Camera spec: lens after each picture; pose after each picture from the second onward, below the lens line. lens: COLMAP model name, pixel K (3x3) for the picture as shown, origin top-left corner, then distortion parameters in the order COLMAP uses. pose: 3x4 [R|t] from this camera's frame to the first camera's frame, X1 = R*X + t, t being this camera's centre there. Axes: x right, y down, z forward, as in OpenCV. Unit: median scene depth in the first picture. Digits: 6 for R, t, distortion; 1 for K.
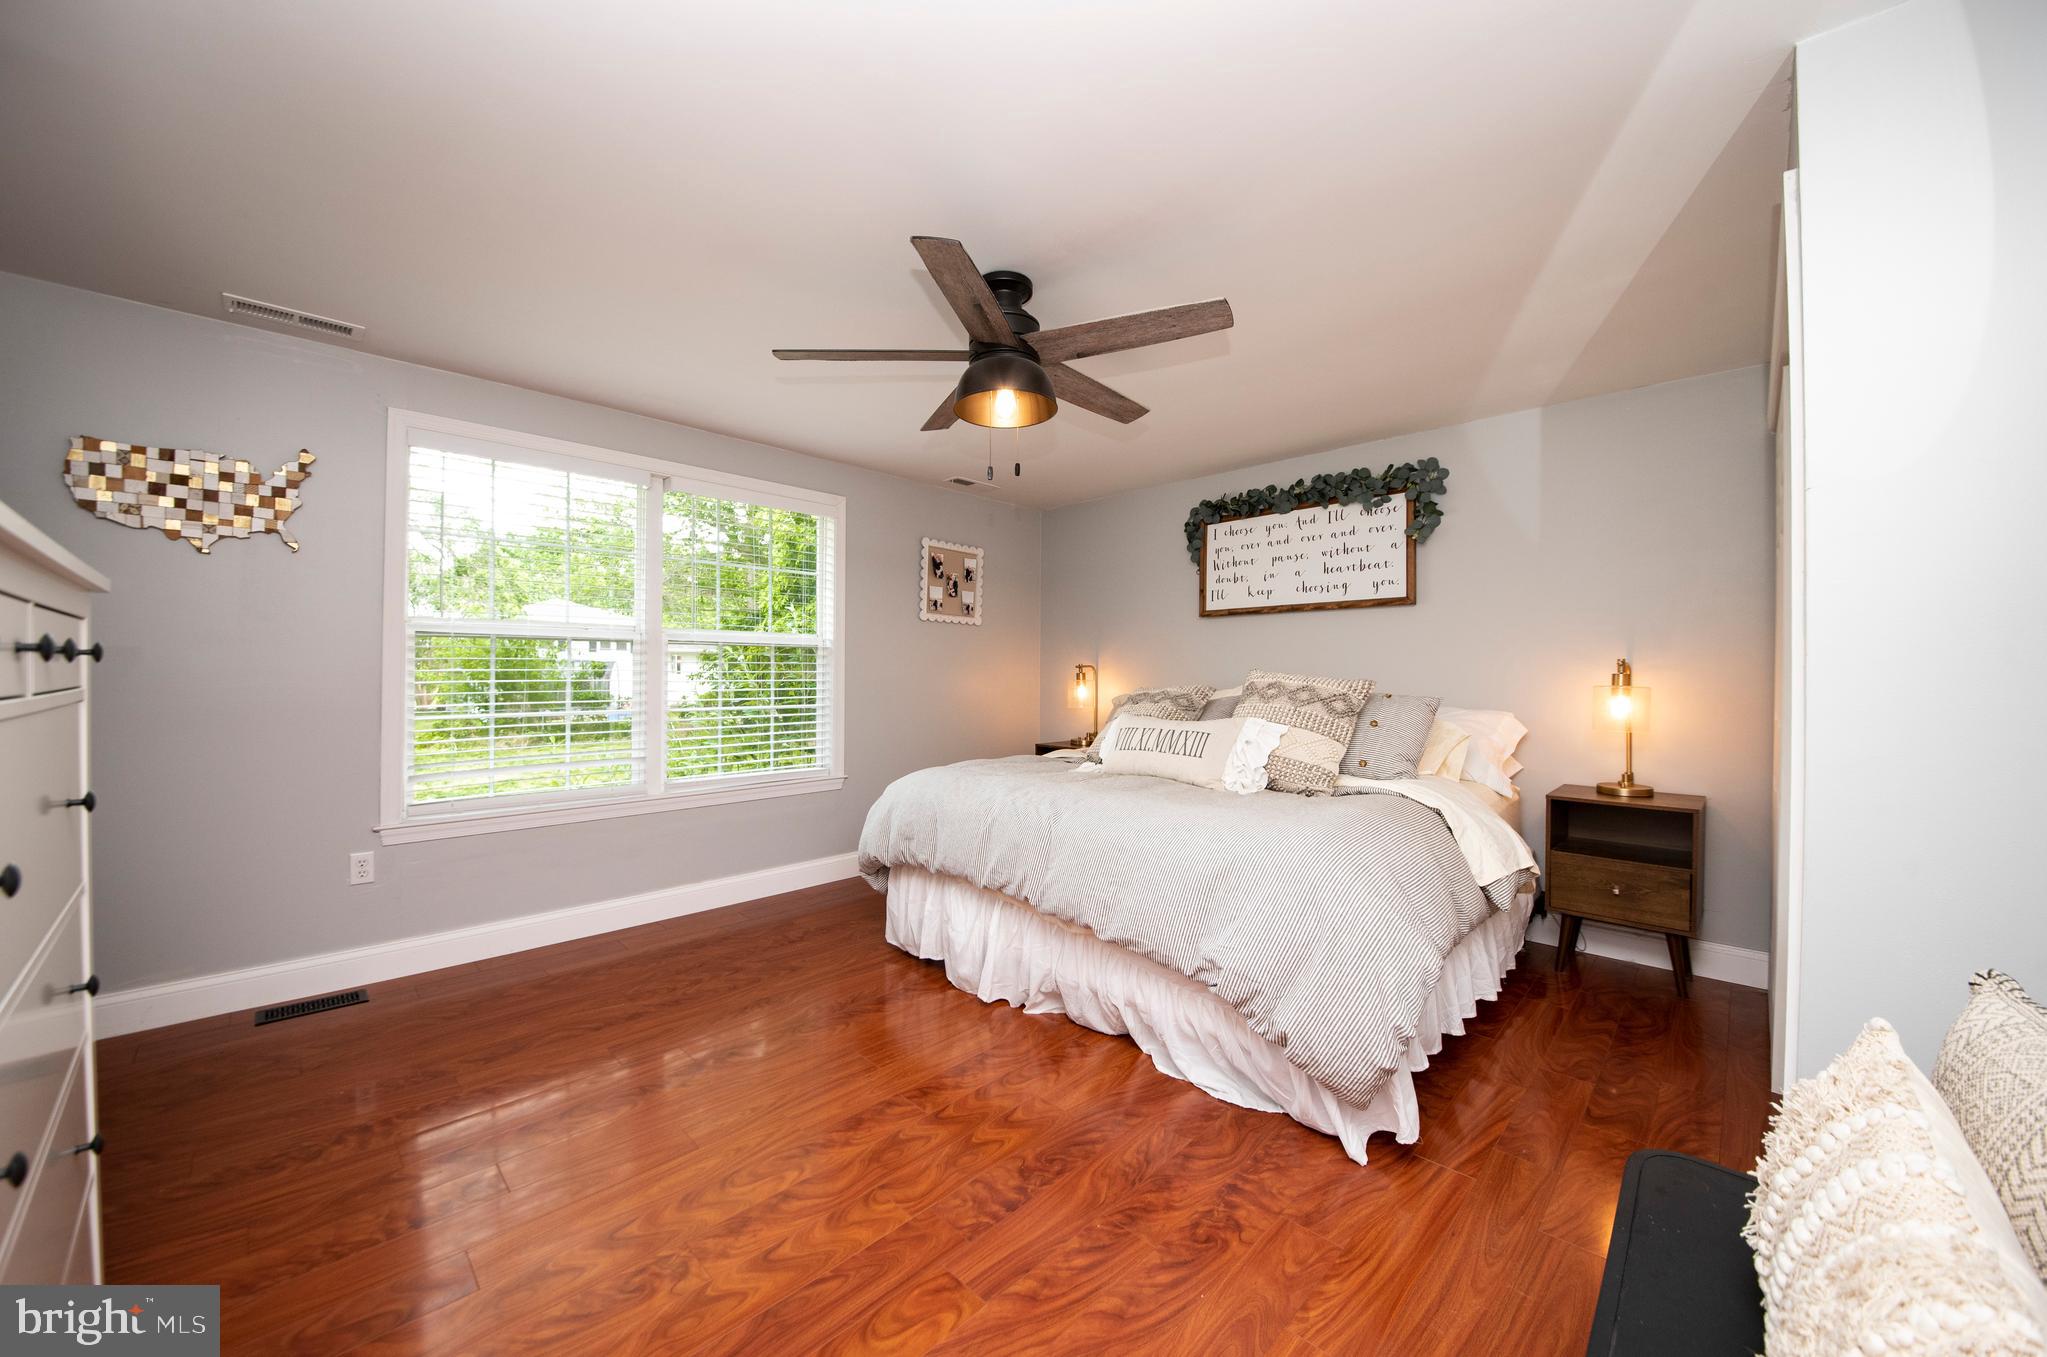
lens RADIAL K [[715.7, 0, 1017.1], [0, 715.7, 683.7], [0, 0, 1]] dist [0.006587, 0.000029]
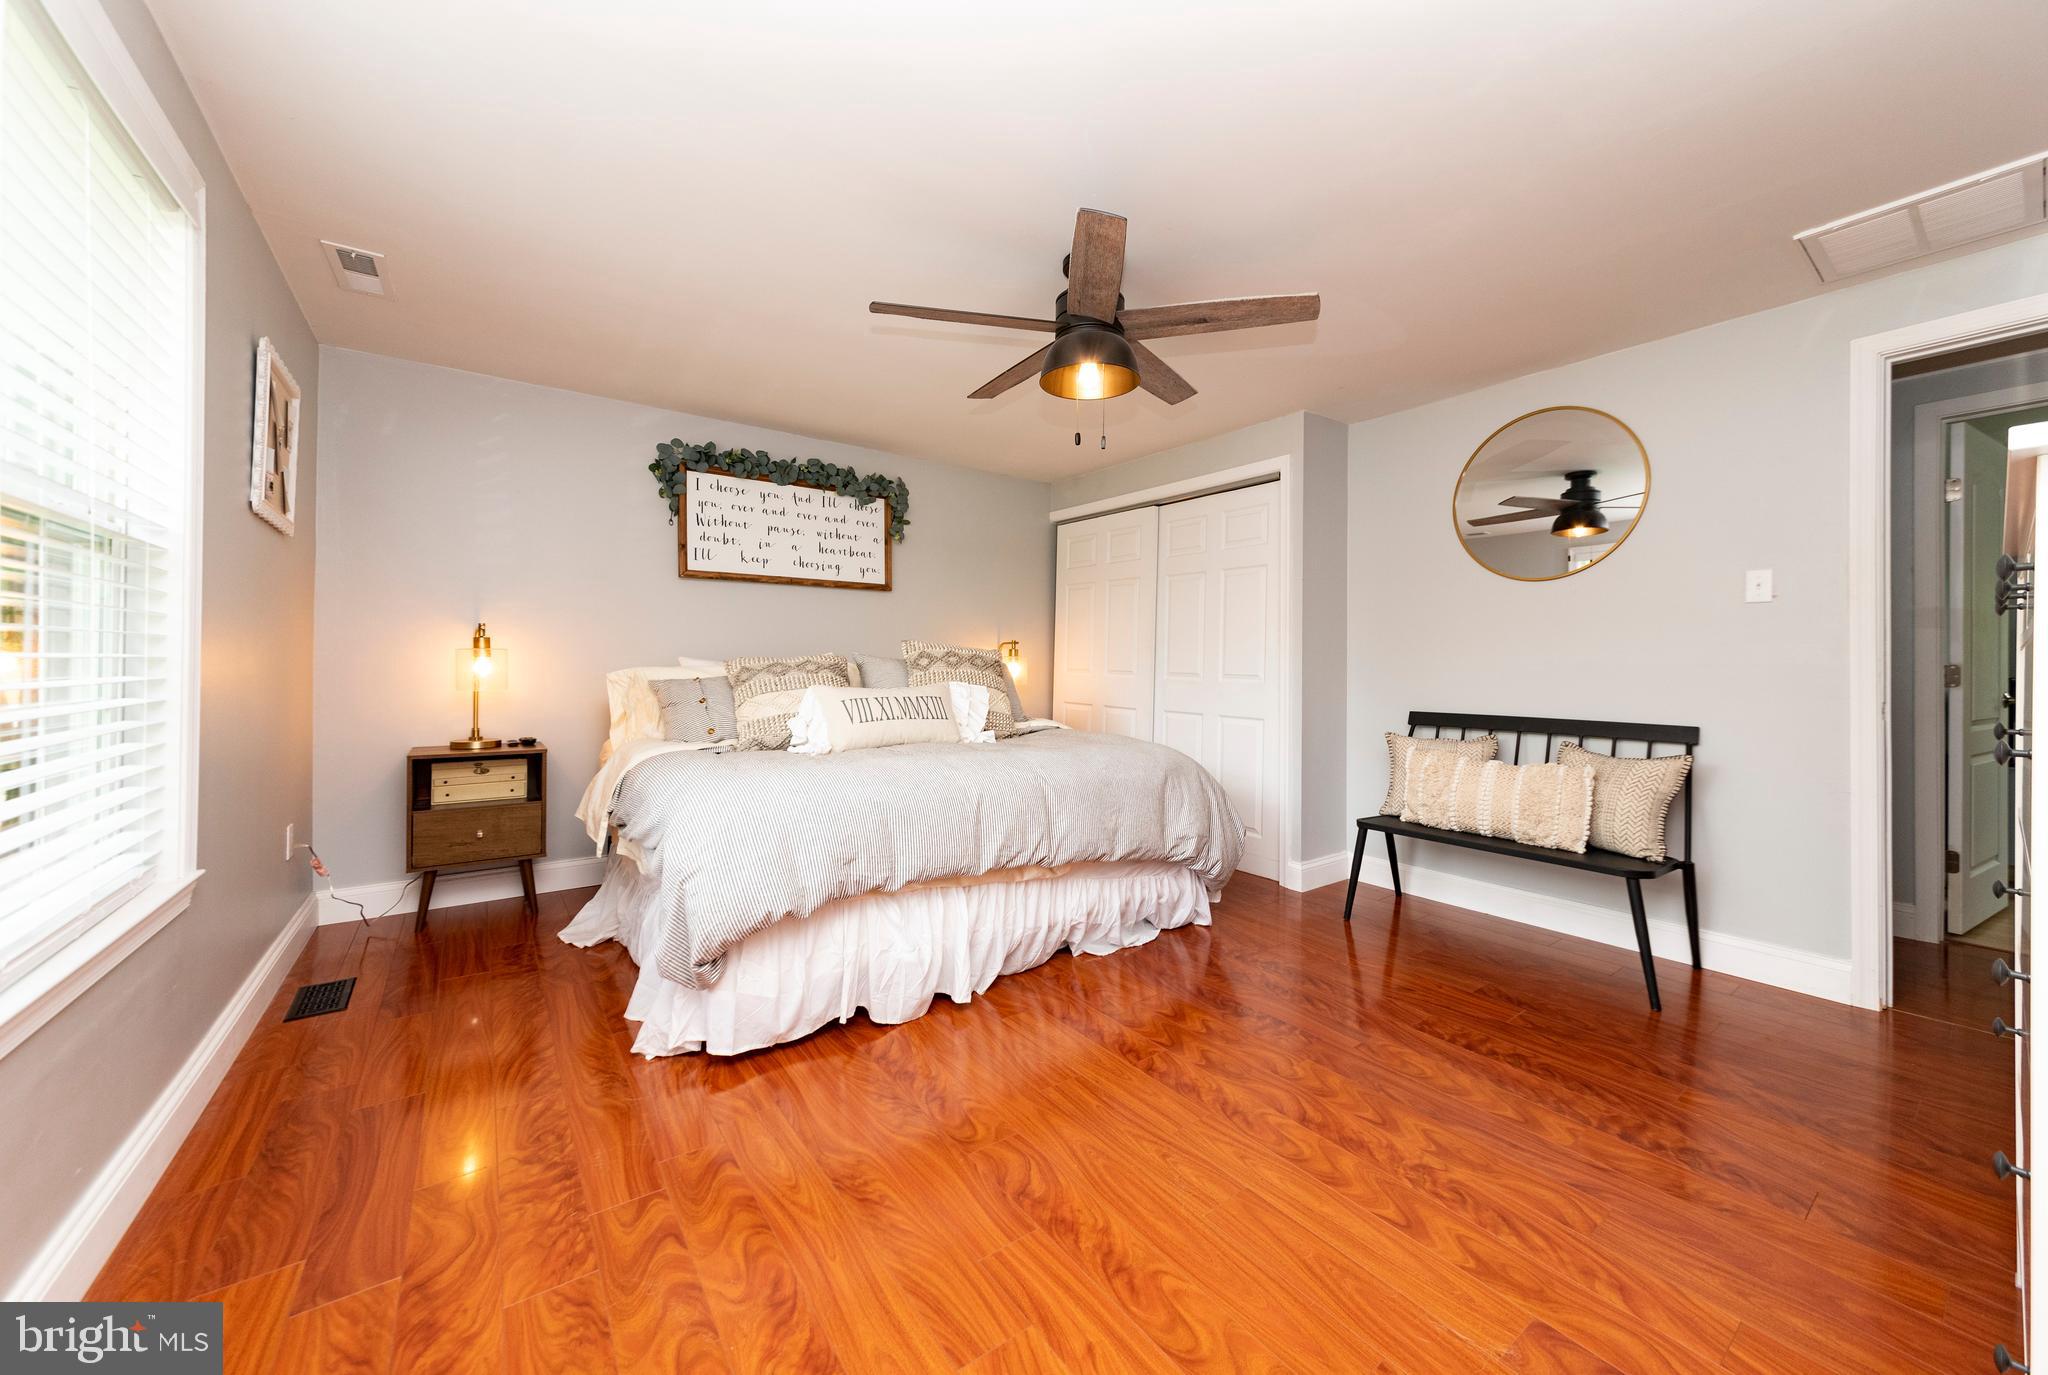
lens RADIAL K [[716.1, 0, 1016.7], [0, 716.1, 684.9], [0, 0, 1]] dist [0.006587, 0.000029]
pose [[0.204118, -0.034178, 0.978349, -0.595321], [-0.000606, 0.999386, 0.035039, 0.008569], [-0.978946, -0.007745, 0.203972, 0.498269]]
